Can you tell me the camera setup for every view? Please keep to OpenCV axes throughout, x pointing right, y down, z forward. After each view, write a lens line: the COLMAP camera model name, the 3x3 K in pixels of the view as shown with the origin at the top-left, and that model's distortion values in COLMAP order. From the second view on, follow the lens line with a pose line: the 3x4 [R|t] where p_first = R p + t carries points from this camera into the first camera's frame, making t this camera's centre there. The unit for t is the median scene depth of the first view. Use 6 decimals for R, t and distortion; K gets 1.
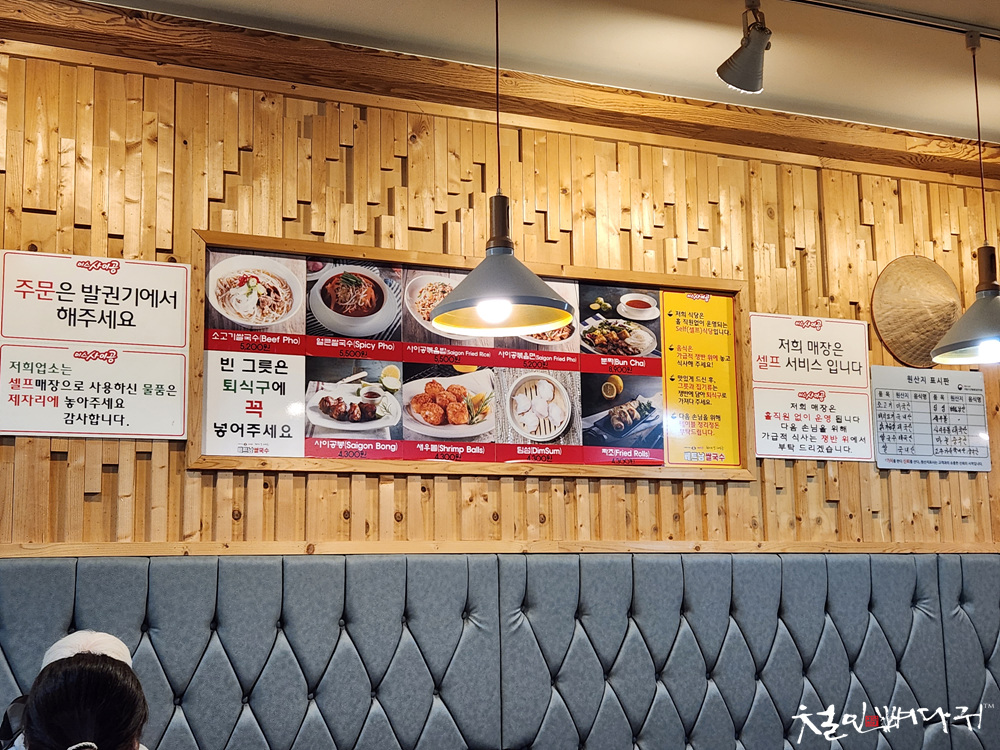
lens RADIAL K [[1297.5, 0, 499.9], [0, 1297.5, 394.6], [0, 0, 1]] dist [0.100283, -0.011936]
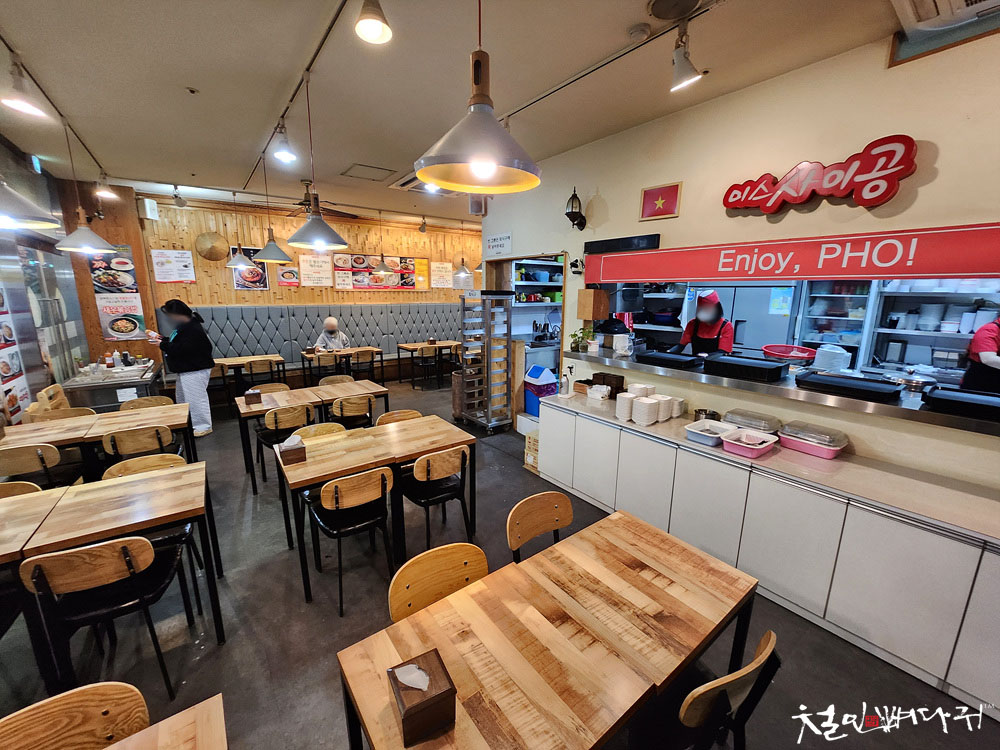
lens RADIAL K [[393.2, 0, 500.0], [0, 393.2, 375.0], [0, 0, 1]] dist [-0.018245, -0.000073]
pose [[0.972516, -0.026507, 0.231321, 0.079513], [-0.053000, 0.942214, 0.330792, -0.196814], [-0.226722, -0.333961, 0.914914, -0.897230]]
